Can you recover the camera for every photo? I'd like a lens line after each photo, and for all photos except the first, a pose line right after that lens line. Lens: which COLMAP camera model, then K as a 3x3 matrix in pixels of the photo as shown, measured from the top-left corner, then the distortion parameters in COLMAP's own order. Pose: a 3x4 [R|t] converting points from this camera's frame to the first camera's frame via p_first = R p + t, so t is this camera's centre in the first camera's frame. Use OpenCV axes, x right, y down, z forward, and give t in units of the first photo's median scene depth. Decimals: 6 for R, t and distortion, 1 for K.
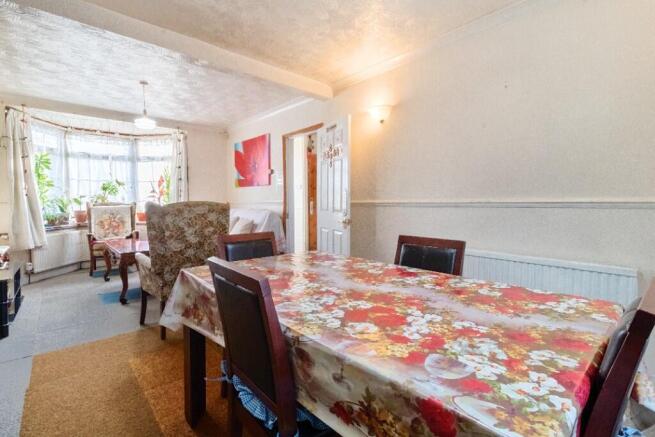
lens RADIAL K [[300.4, 0, 327.5], [0, 300.4, 218.5], [0, 0, 1]] dist [0.000071, -0.000073]
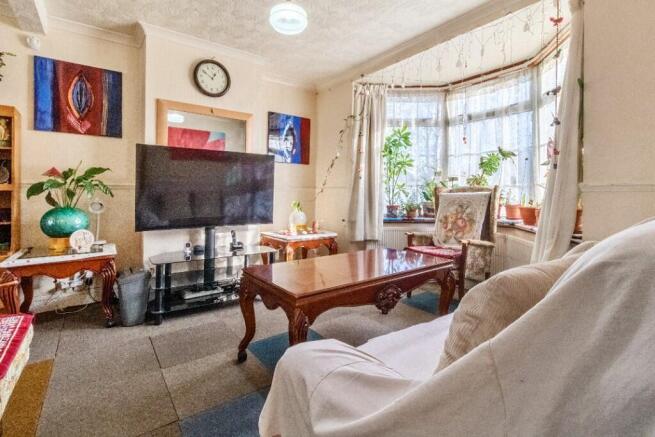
lens RADIAL K [[315.3, 0, 341.1], [0, 315.3, 197.6], [0, 0, 1]] dist [0.001707, 0.000601]
pose [[-0.085836, 0.014859, -0.996198, -0.074131], [-0.058520, 0.998087, 0.019930, -0.030082], [0.994589, 0.060009, -0.084803, 0.819145]]
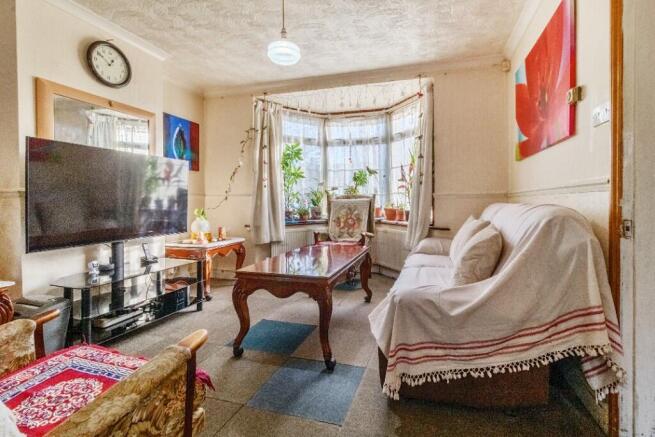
lens RADIAL K [[303.5, 0, 352.2], [0, 303.5, 208.1], [0, 0, 1]] dist [0.000886, 0.000100]
pose [[0.538007, 0.020817, -0.842683, -0.030735], [-0.041738, 0.999127, -0.001966, -0.016099], [0.841906, 0.036230, 0.538406, 0.571994]]
